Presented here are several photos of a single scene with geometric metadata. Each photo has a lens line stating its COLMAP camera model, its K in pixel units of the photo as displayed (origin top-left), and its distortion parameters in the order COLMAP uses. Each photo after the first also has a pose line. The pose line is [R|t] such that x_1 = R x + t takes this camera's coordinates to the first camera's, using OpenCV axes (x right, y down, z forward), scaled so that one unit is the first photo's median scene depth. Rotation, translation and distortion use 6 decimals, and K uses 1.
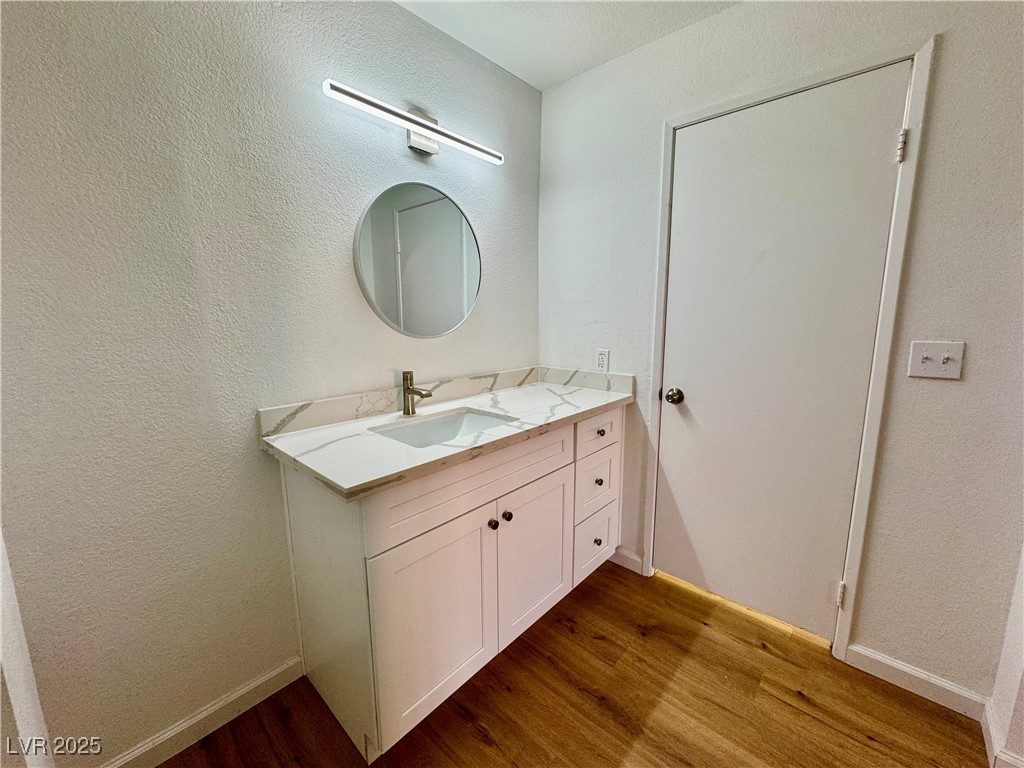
lens RADIAL K [[409.3, 0, 512.5], [0, 409.3, 381.5], [0, 0, 1]] dist [-0.002157, 0.000346]
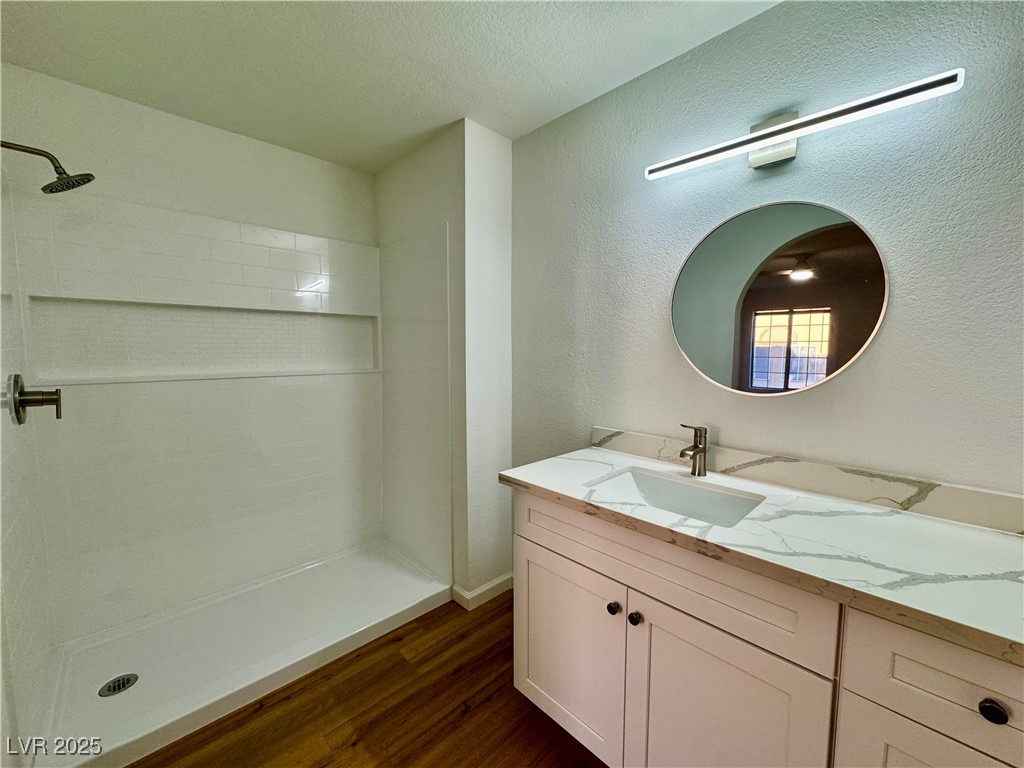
lens RADIAL K [[409.3, 0, 512.5], [0, 409.3, 381.5], [0, 0, 1]] dist [-0.002157, 0.000346]
pose [[-0.068545, 0.085856, -0.993947, 0.733367], [-0.164113, 0.981747, 0.096119, -0.158726], [0.984057, 0.169708, -0.053204, 0.700195]]
